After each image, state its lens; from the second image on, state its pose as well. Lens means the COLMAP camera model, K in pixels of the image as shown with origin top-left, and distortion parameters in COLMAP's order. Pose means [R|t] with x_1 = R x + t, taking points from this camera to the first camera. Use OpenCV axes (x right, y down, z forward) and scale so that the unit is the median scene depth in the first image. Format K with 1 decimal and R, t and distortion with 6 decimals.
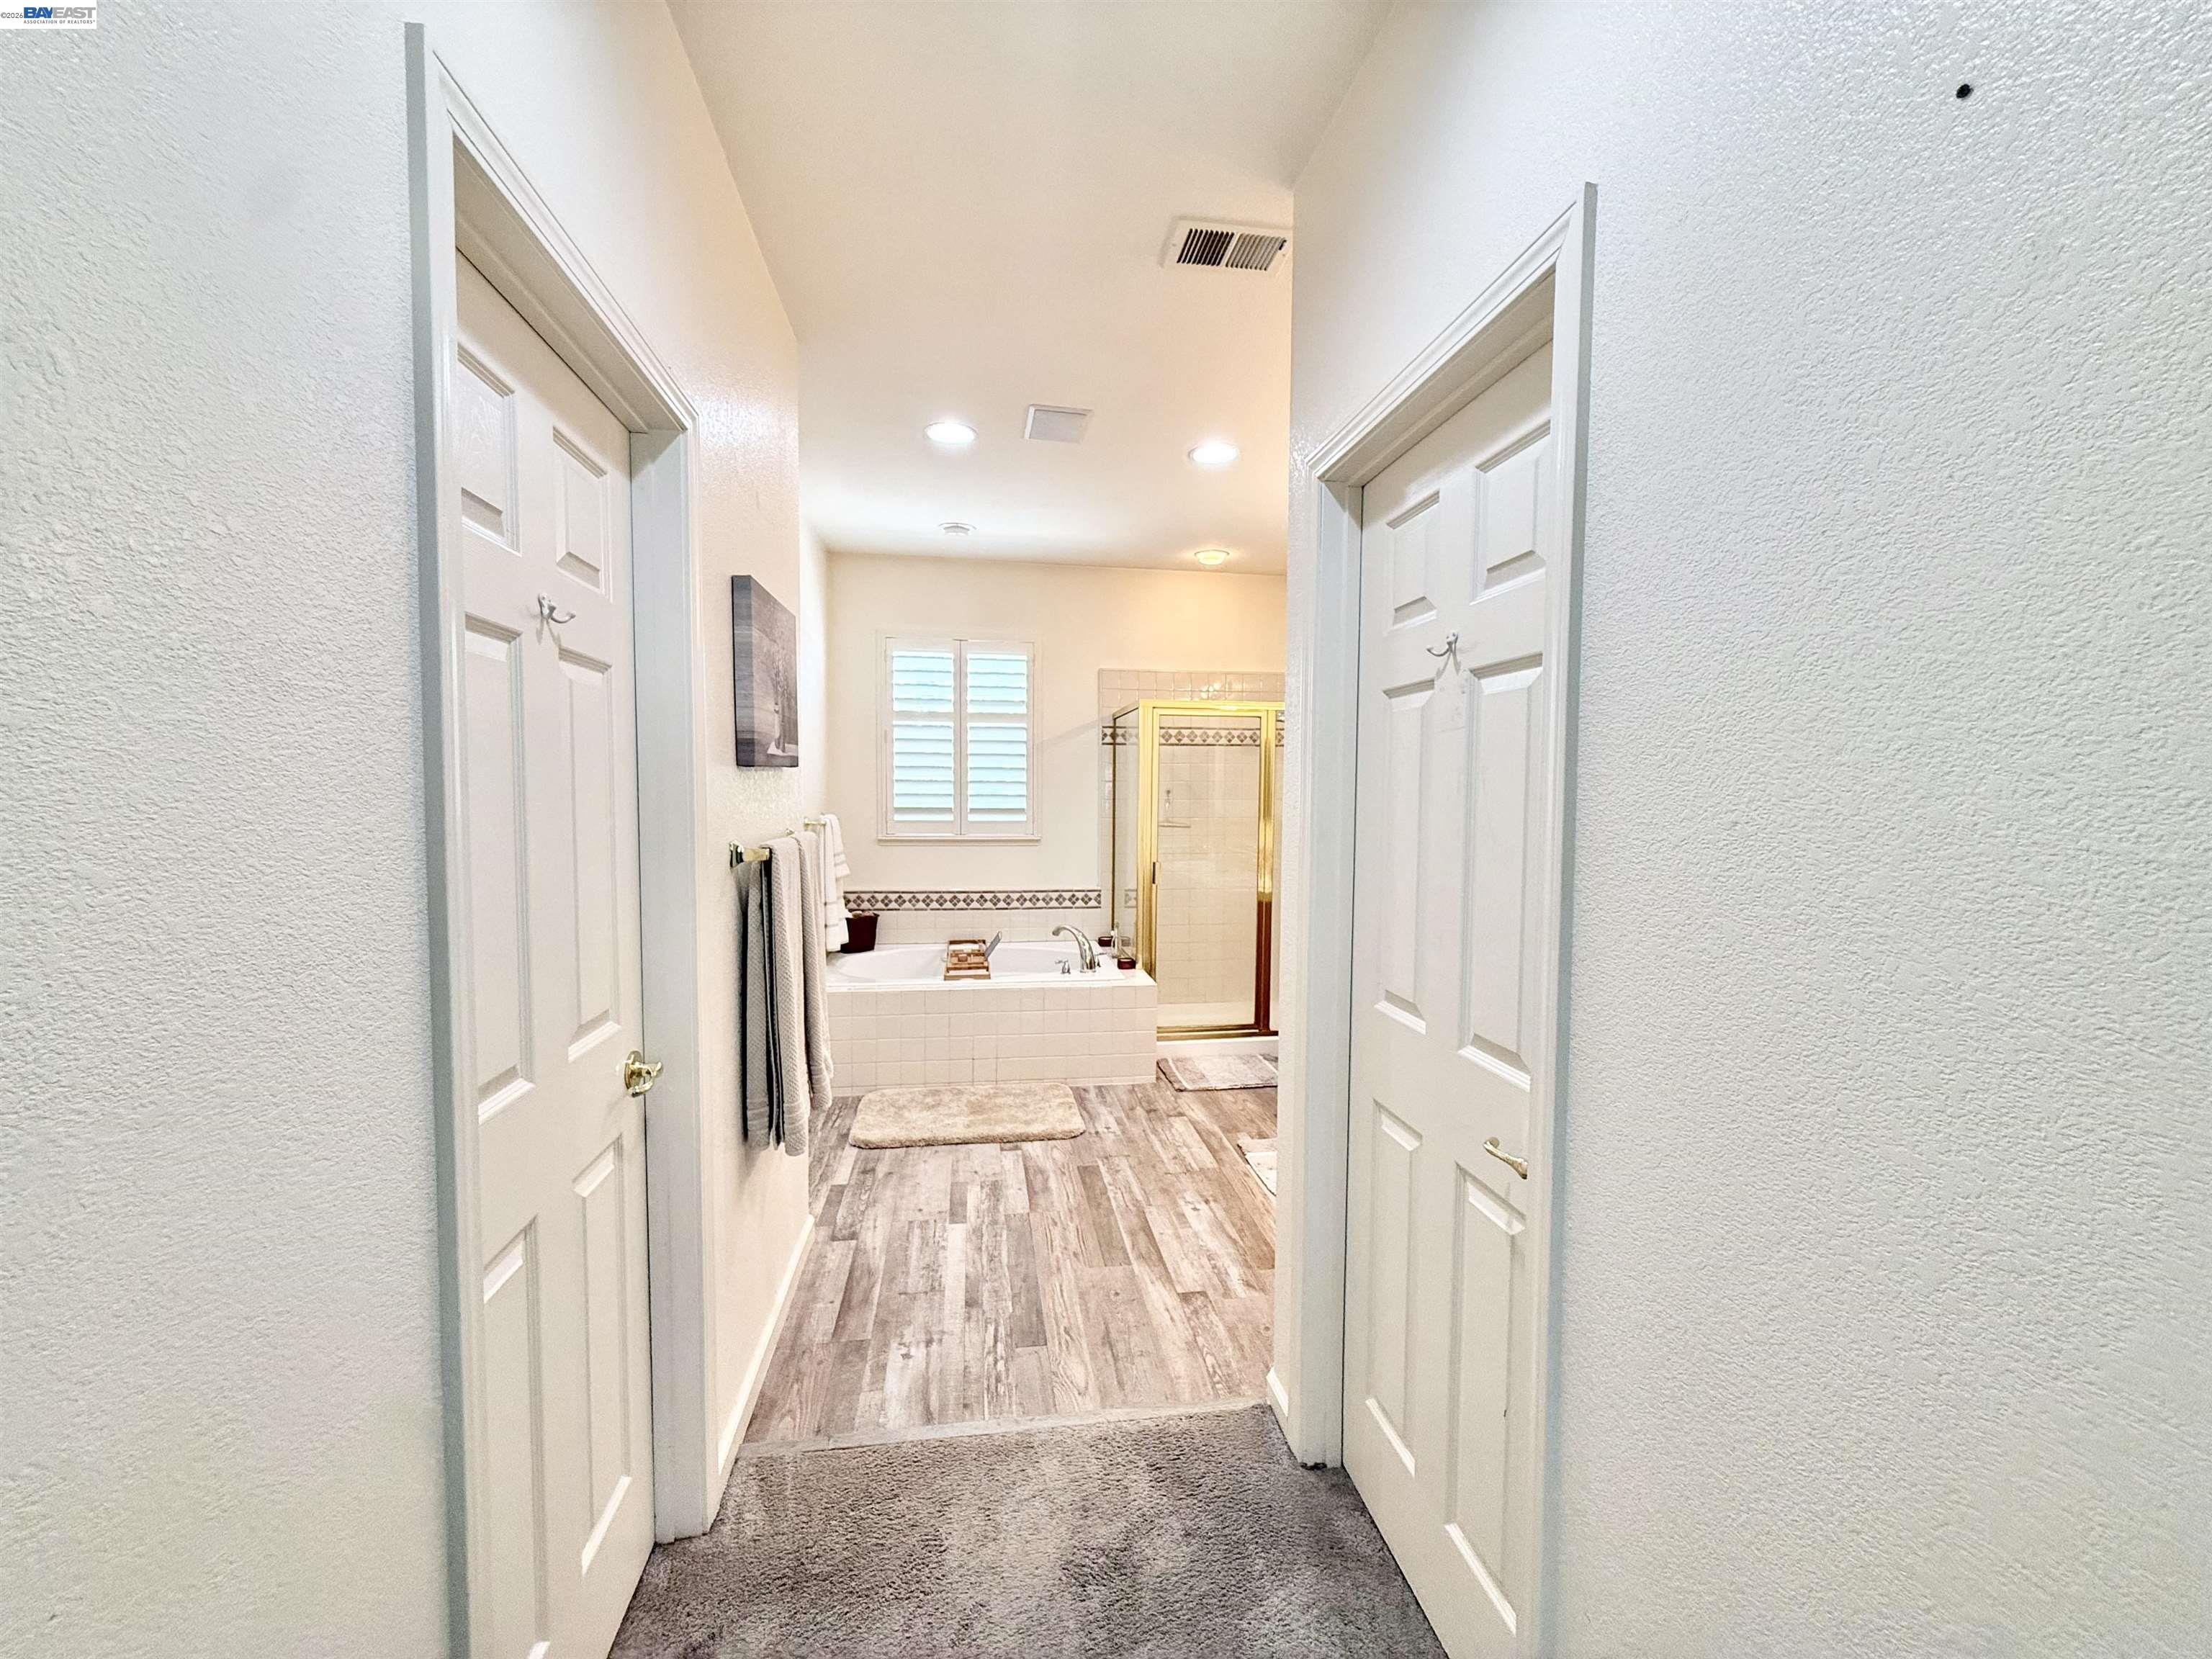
lens RADIAL K [[876.4, 0, 1106.0], [0, 876.4, 829.5], [0, 0, 1]] dist [-0.000773, -0.000147]
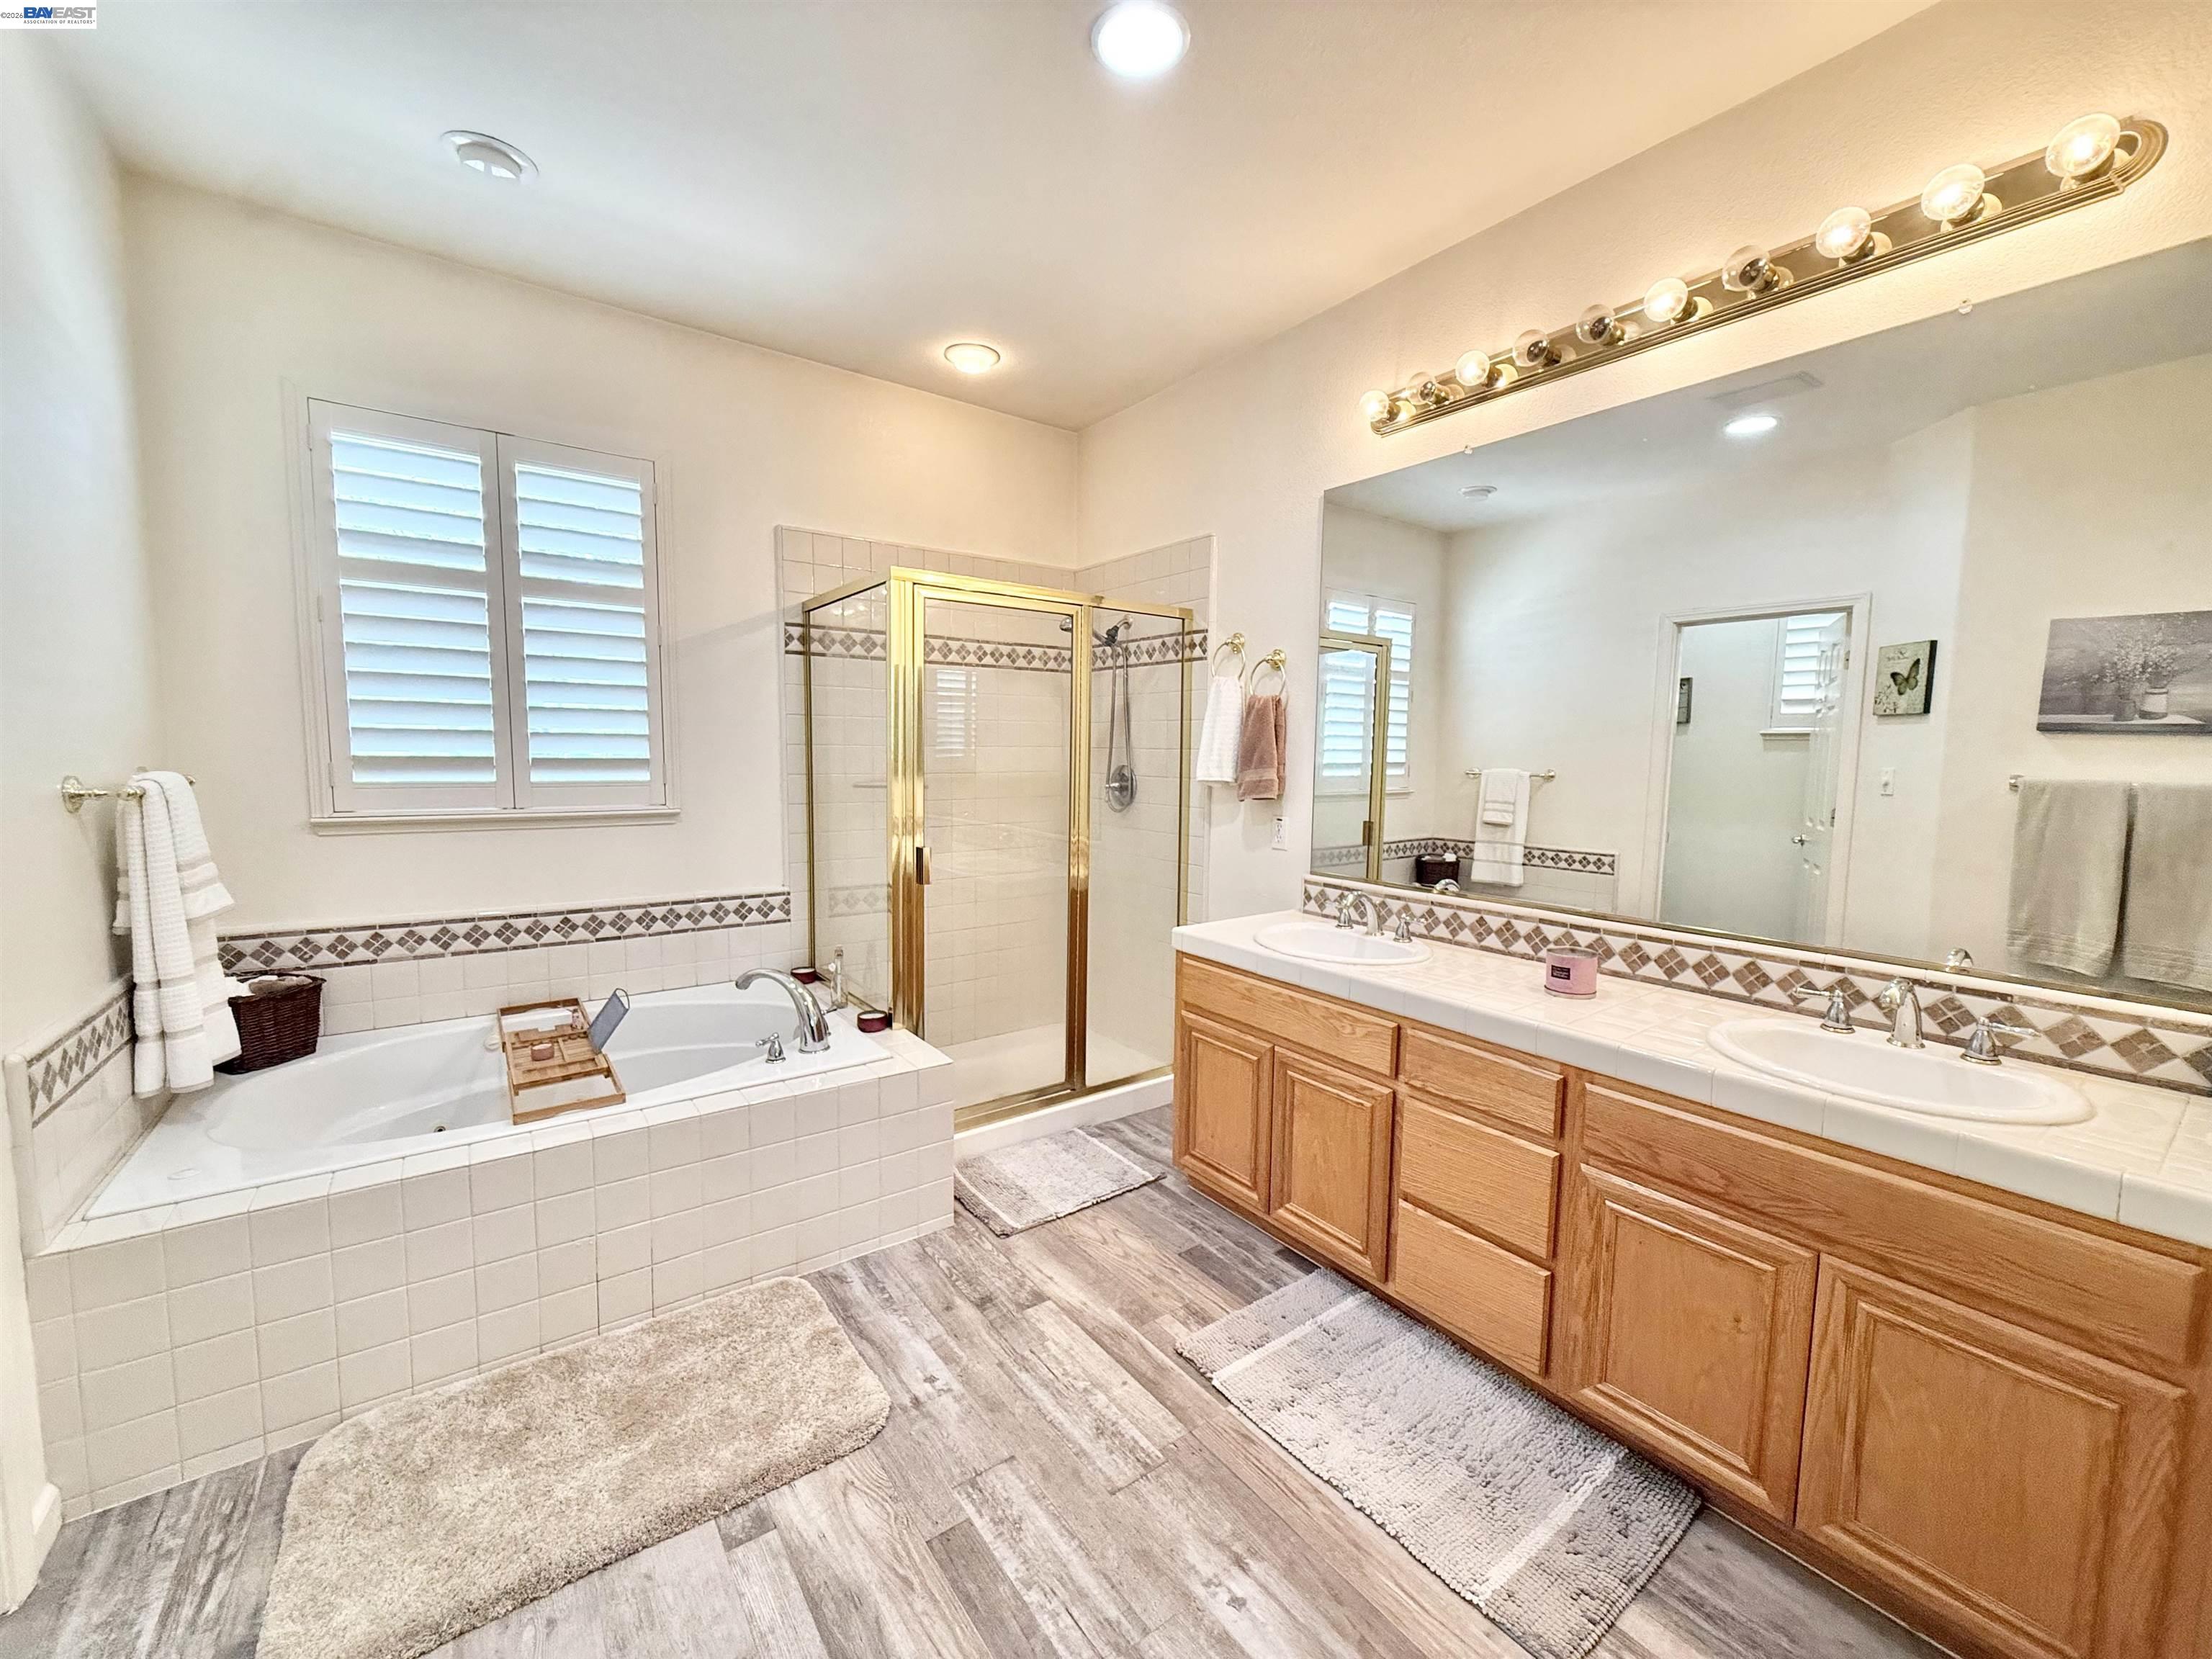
lens RADIAL K [[884.9, 0, 1109.7], [0, 884.9, 827.3], [0, 0, 1]] dist [0.002879, -0.000139]
pose [[0.887847, -0.036675, 0.458675, -0.101283], [0.015523, 0.998638, 0.049803, -0.004276], [-0.459877, -0.037097, 0.887207, 0.391551]]
